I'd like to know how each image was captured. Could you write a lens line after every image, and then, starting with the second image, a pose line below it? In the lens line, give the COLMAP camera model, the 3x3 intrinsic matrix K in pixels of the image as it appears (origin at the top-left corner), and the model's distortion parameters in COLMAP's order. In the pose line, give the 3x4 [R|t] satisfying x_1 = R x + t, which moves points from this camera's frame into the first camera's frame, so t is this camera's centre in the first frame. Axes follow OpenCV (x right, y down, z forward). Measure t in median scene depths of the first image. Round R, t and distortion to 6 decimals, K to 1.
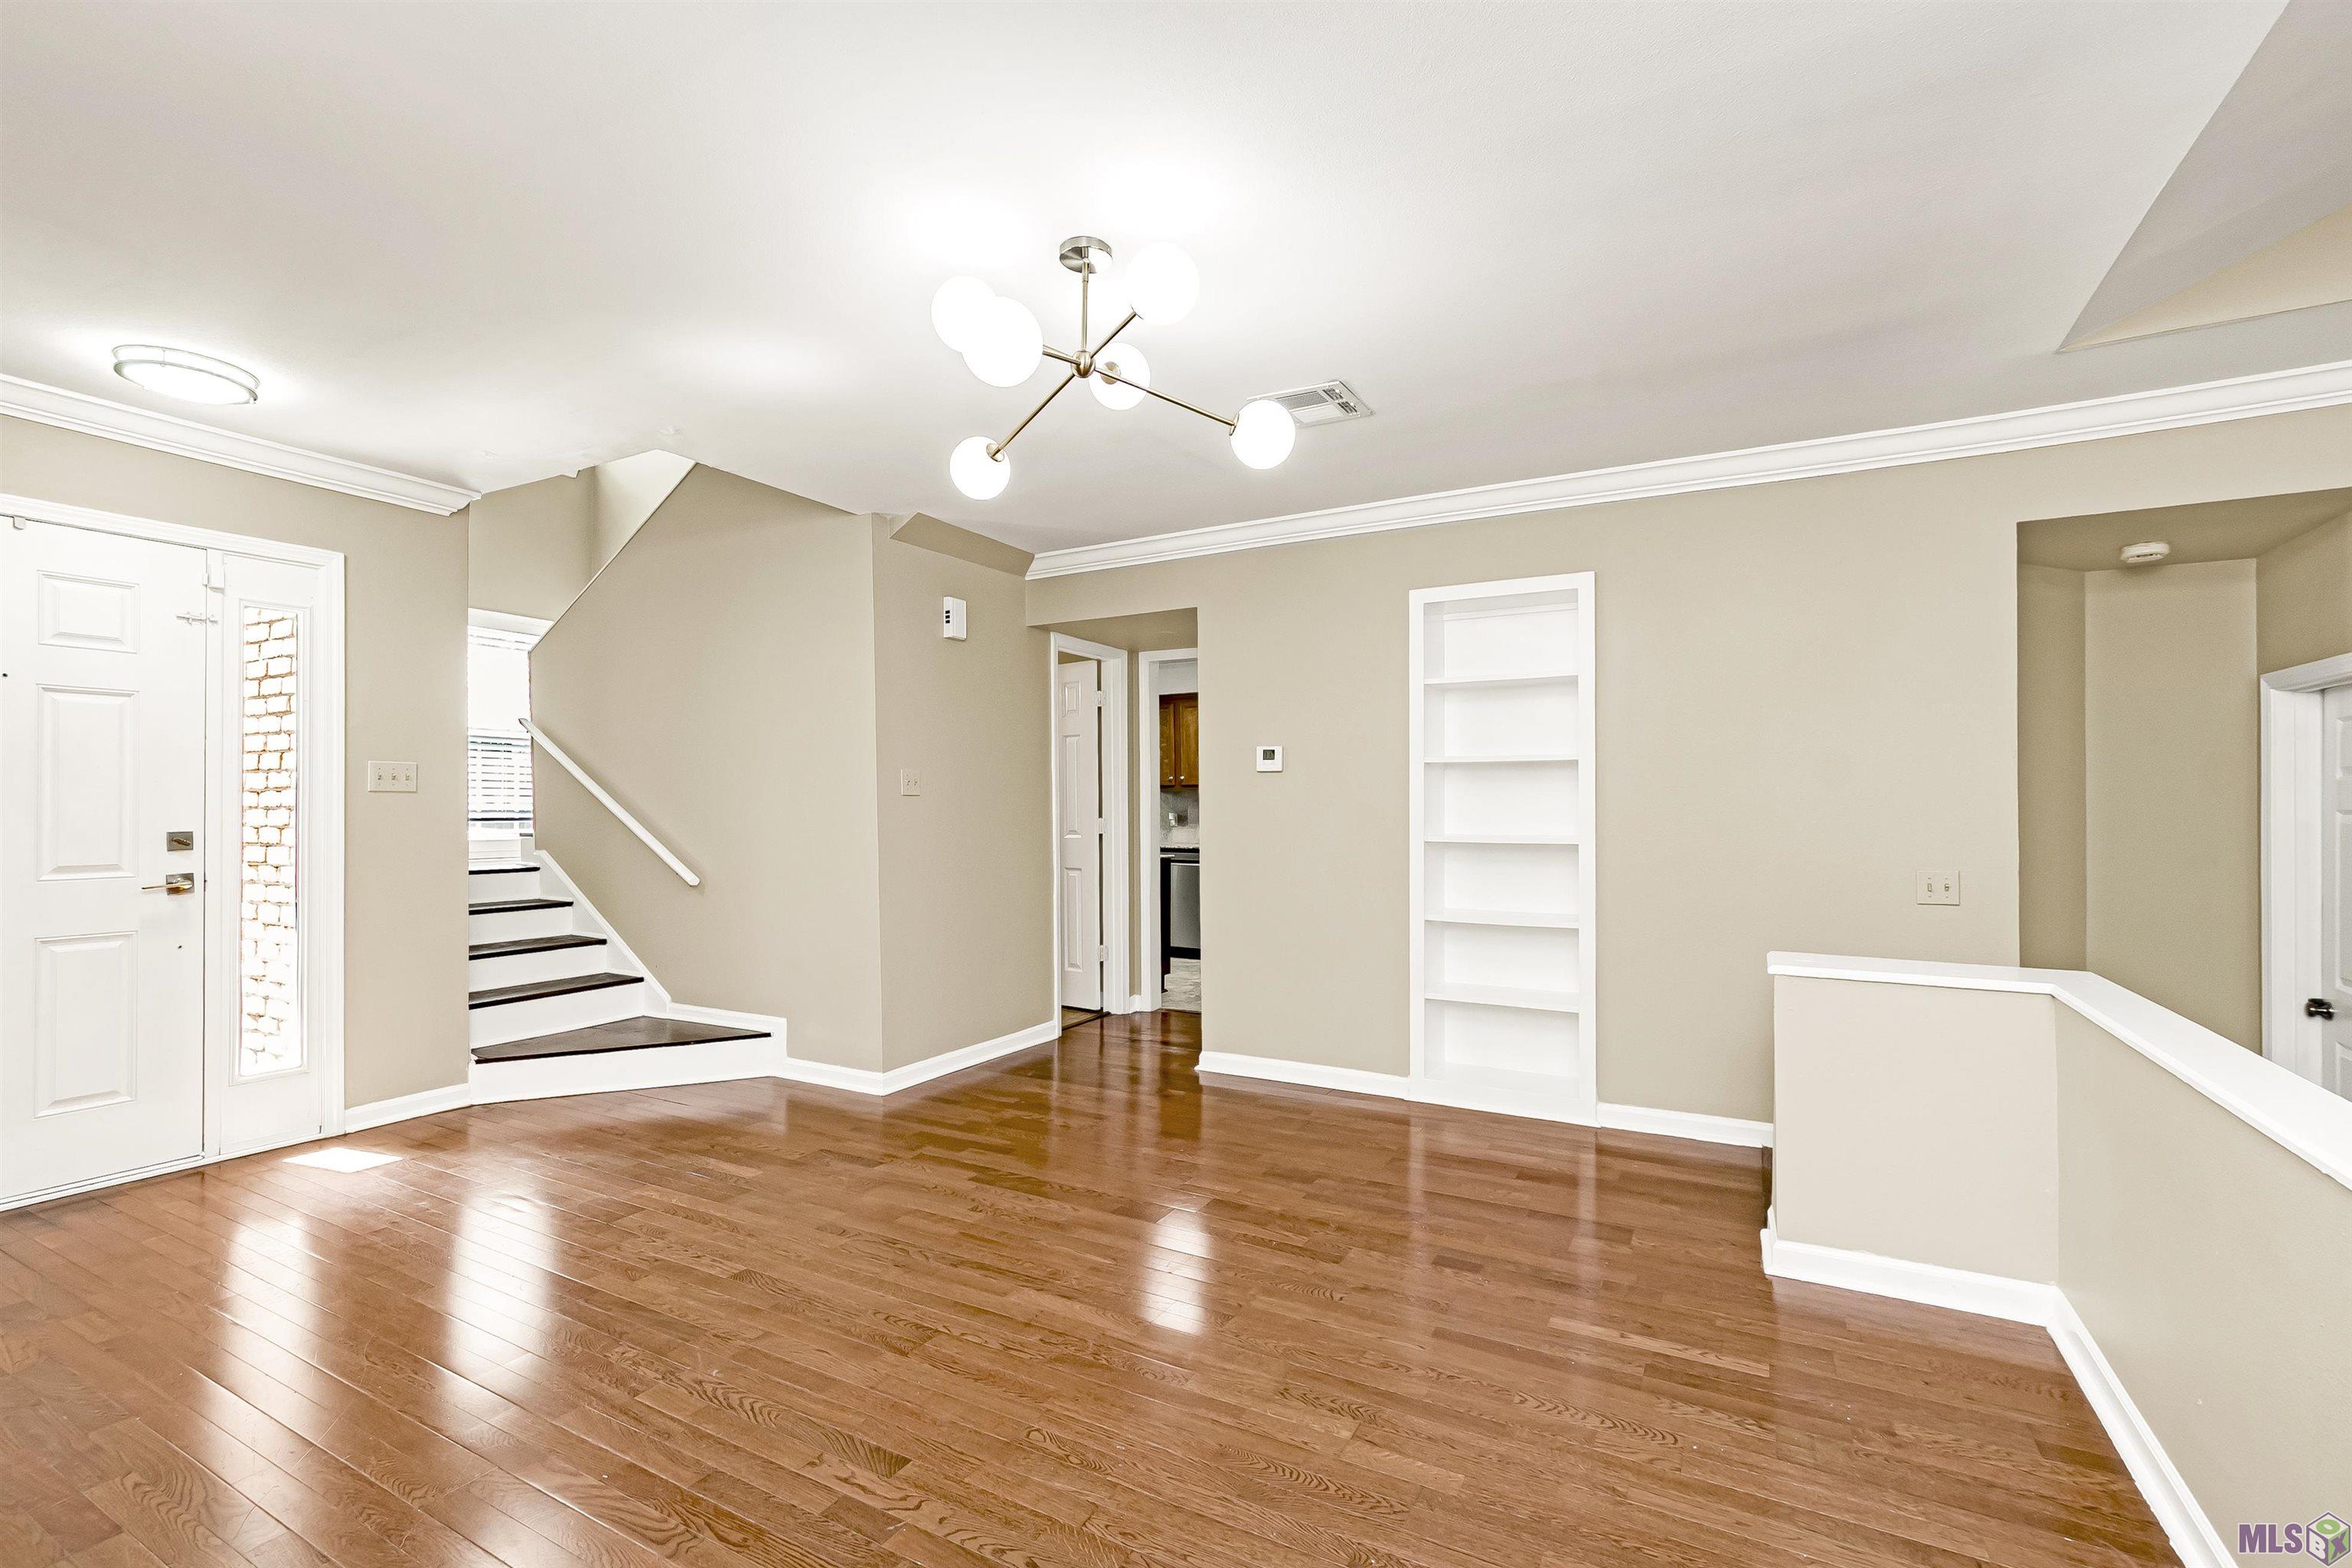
lens RADIAL K [[1050.6, 0, 1149.6], [0, 1050.6, 792.1], [0, 0, 1]] dist [0.021196, -0.000042]
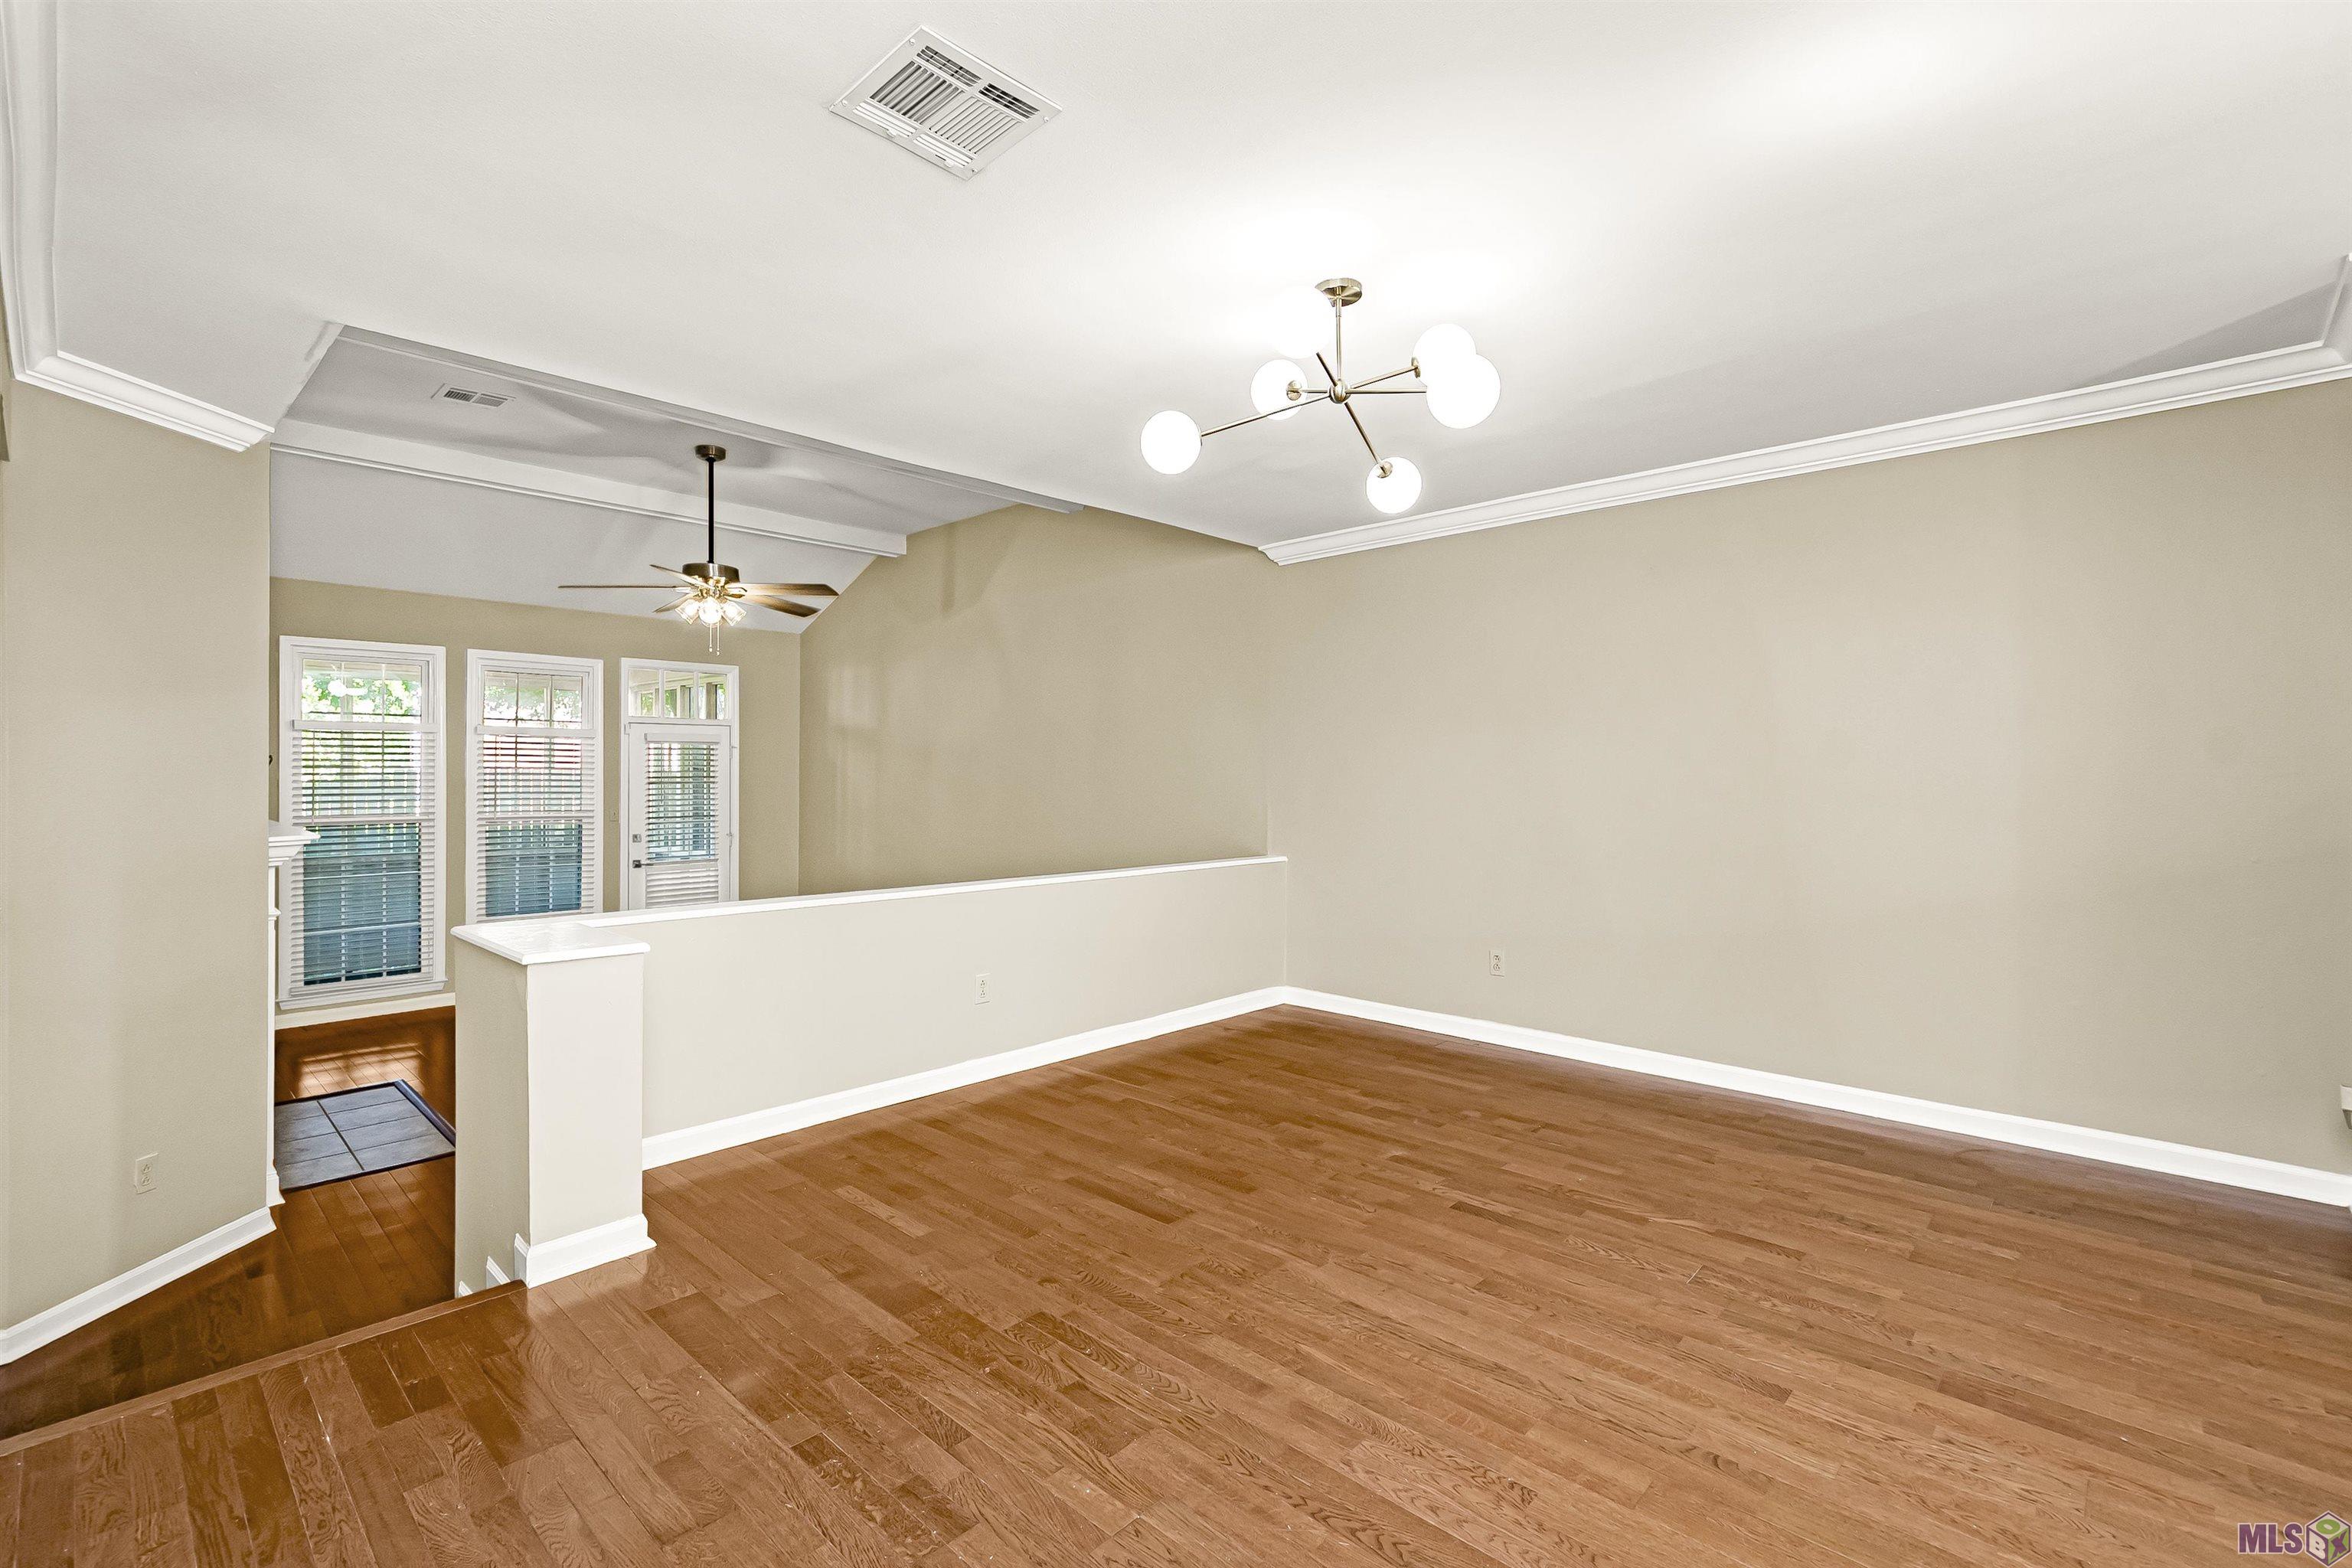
lens RADIAL K [[1059.9, 0, 1149.7], [0, 1059.9, 773.5], [0, 0, 1]] dist [0.001239, 0.000840]
pose [[-0.971313, -0.001402, 0.237799, -0.103795], [-0.002779, 0.999981, -0.005456, 0.003714], [-0.237787, -0.005961, -0.971299, 1.639089]]
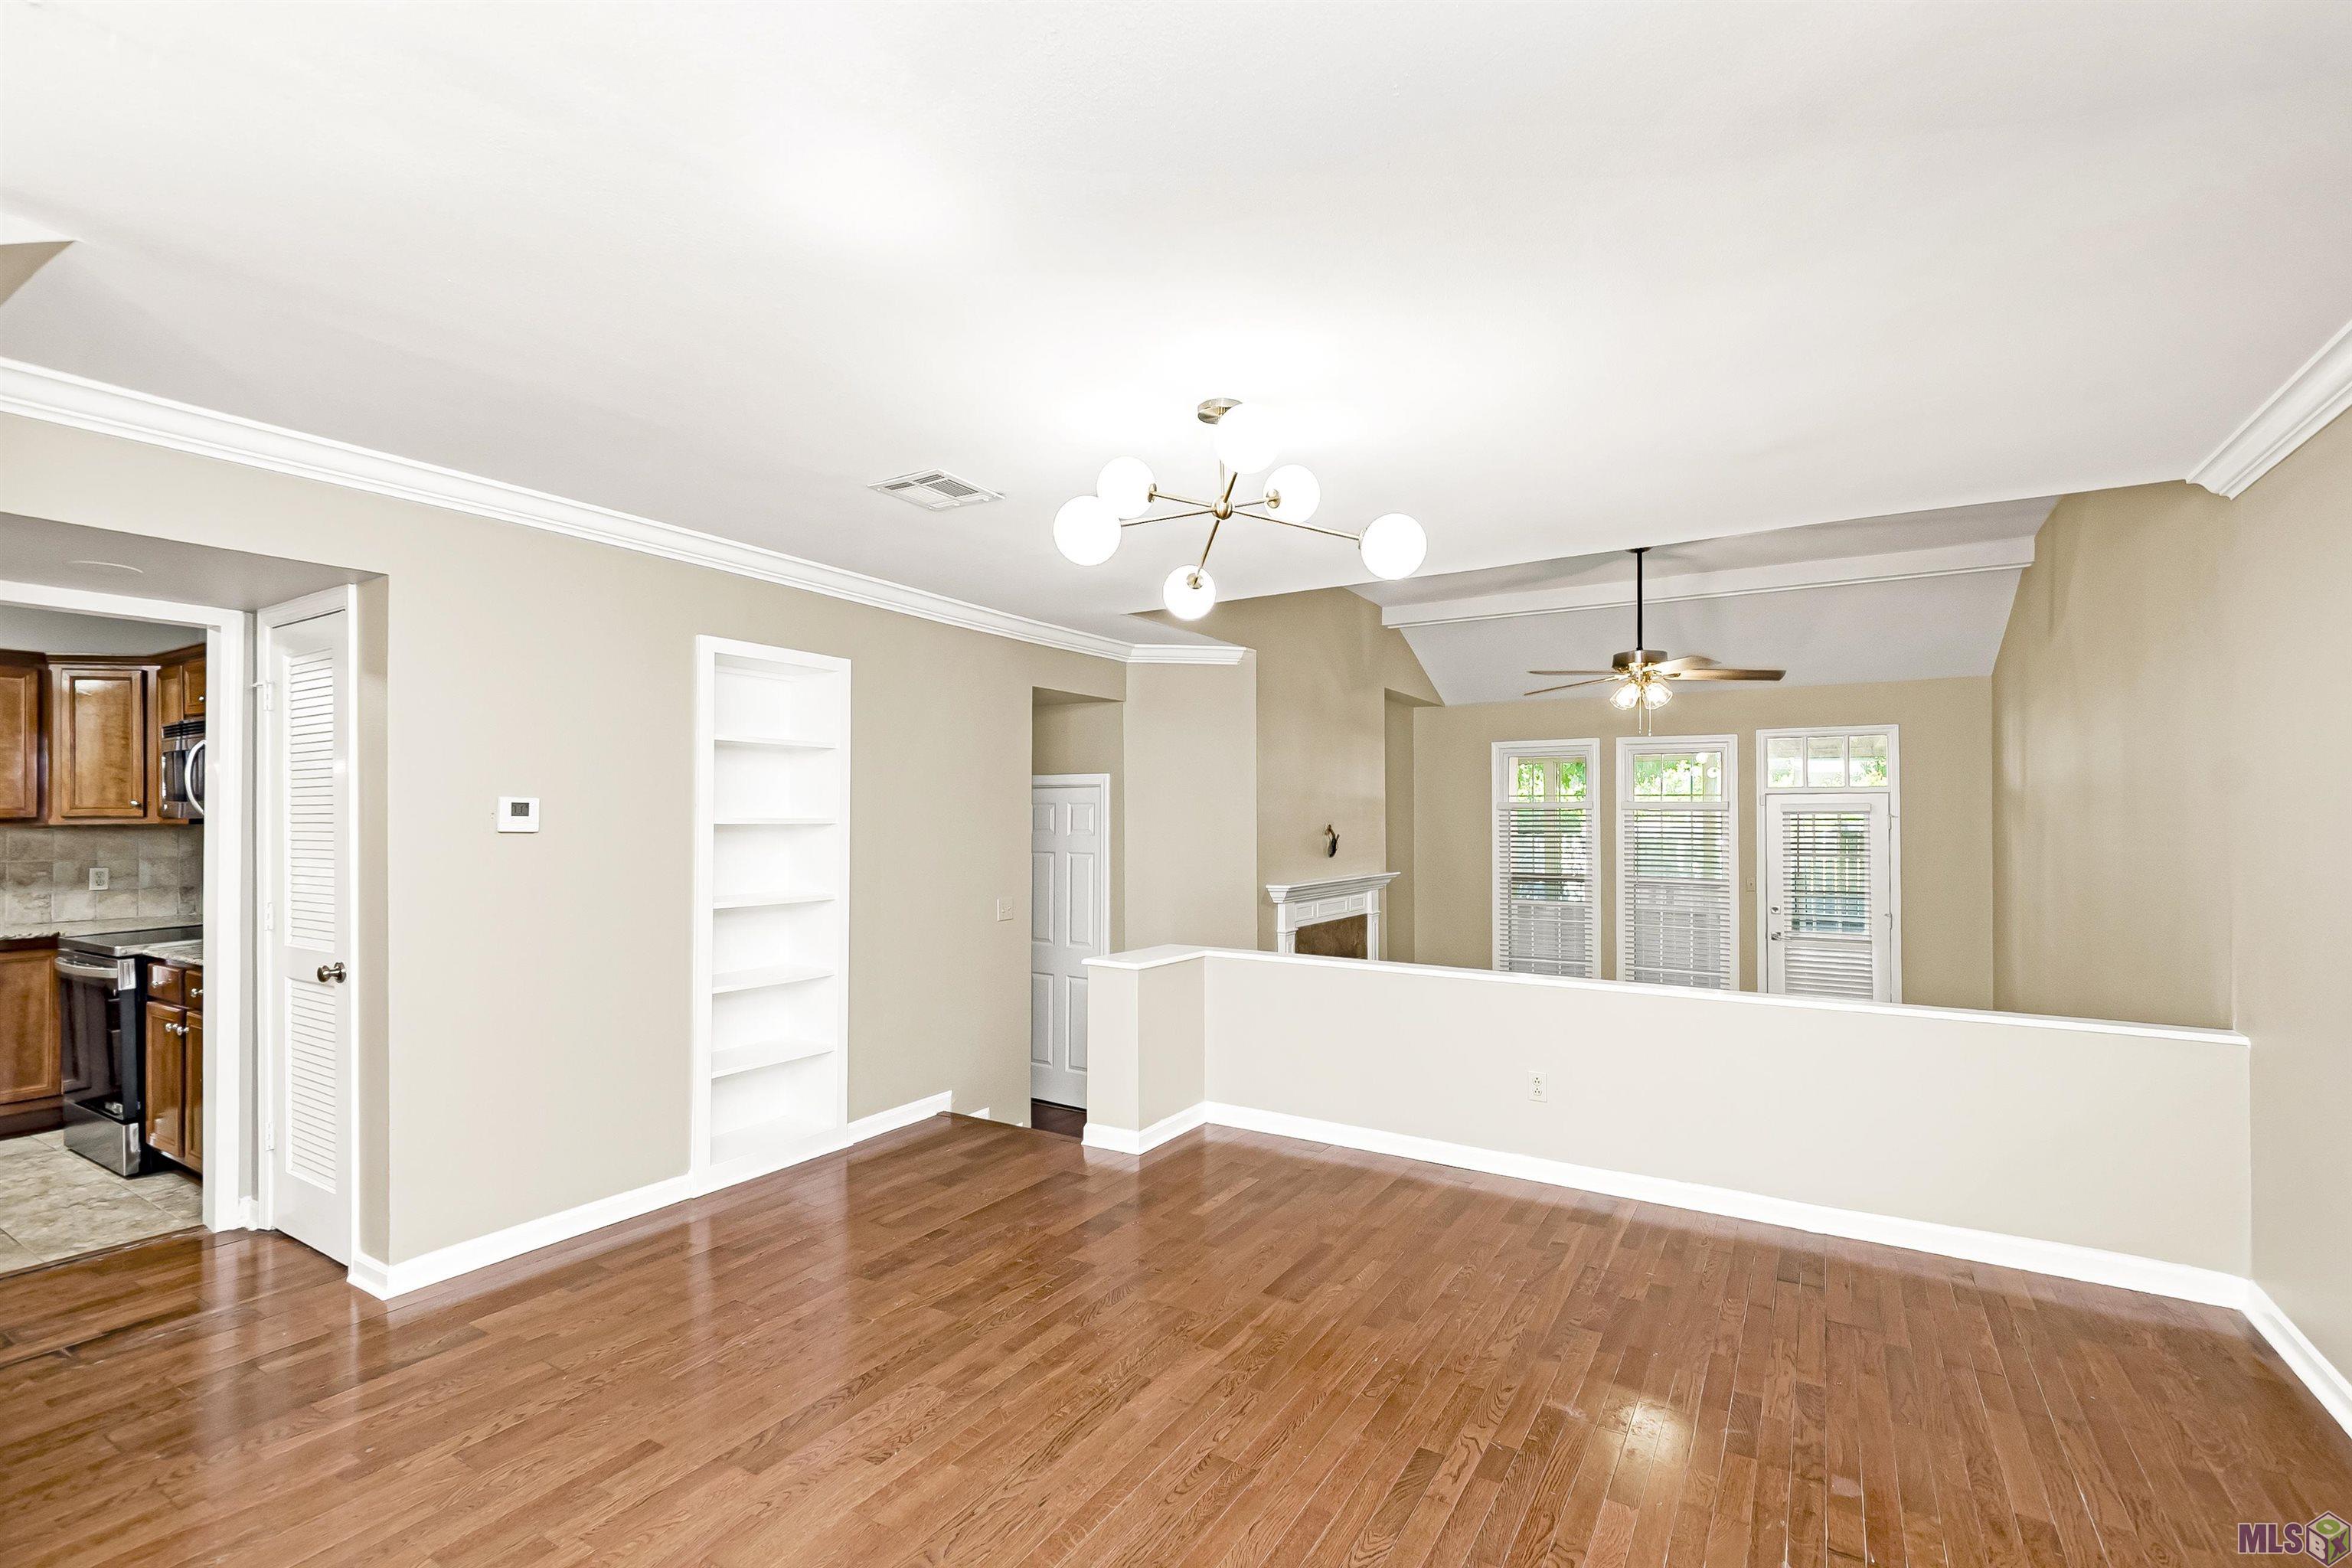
lens RADIAL K [[1062.5, 0, 1169.2], [0, 1062.5, 799.0], [0, 0, 1]] dist [-0.000103, 0.000345]
pose [[0.033799, 0.017584, 0.999274, -0.919184], [-0.015069, 0.999741, -0.017082, -0.055834], [-0.999315, -0.014481, 0.034056, 0.788367]]
